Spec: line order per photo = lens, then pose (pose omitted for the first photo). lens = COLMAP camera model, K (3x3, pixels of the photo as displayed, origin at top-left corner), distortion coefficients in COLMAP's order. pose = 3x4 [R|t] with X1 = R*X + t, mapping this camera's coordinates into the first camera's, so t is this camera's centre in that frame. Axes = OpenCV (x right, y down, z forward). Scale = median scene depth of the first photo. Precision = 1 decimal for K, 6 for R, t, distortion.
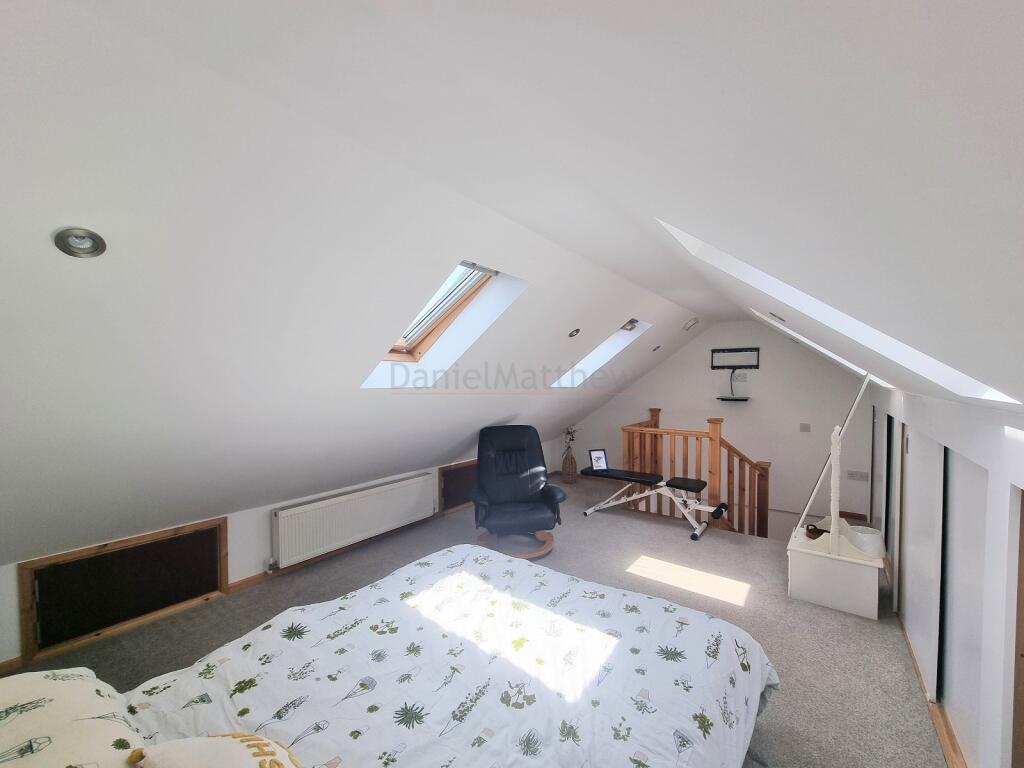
lens RADIAL K [[413.1, 0, 512.0], [0, 413.1, 384.0], [0, 0, 1]] dist [-0.001545, -0.000037]
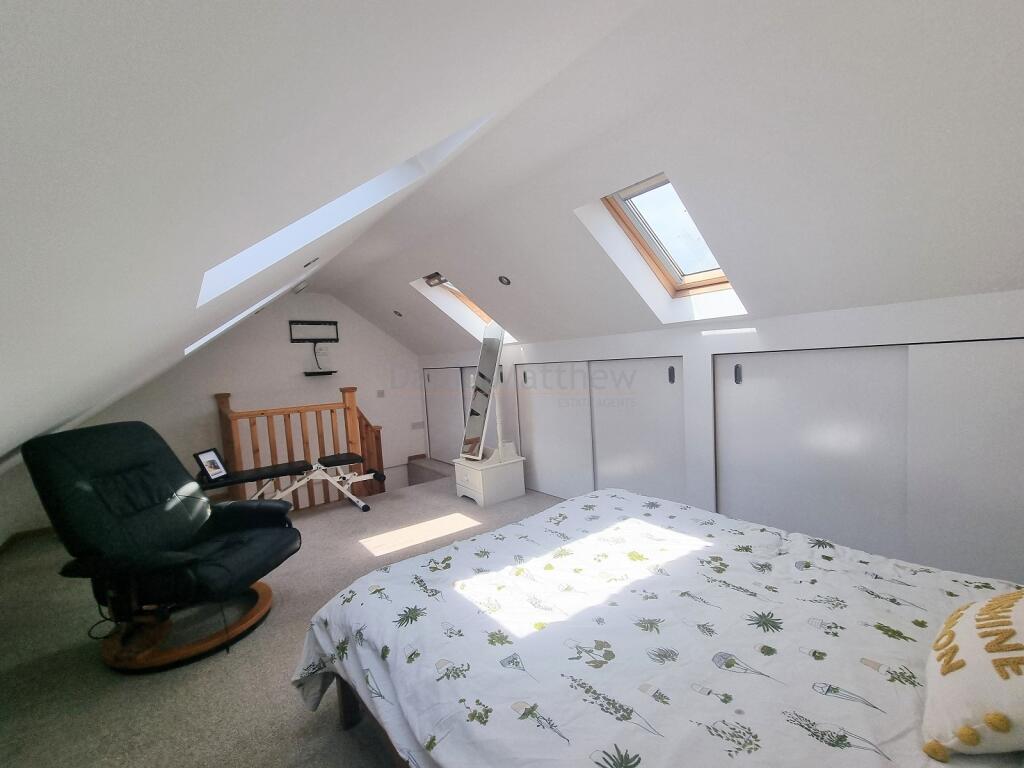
lens RADIAL K [[425.1, 0, 512.0], [0, 425.1, 384.0], [0, 0, 1]] dist [-0.001134, -0.000382]
pose [[0.267229, -0.057813, 0.961897, -0.377385], [0.065101, 0.997001, 0.041836, 0.061879], [-0.961432, 0.051441, 0.270191, 0.375525]]
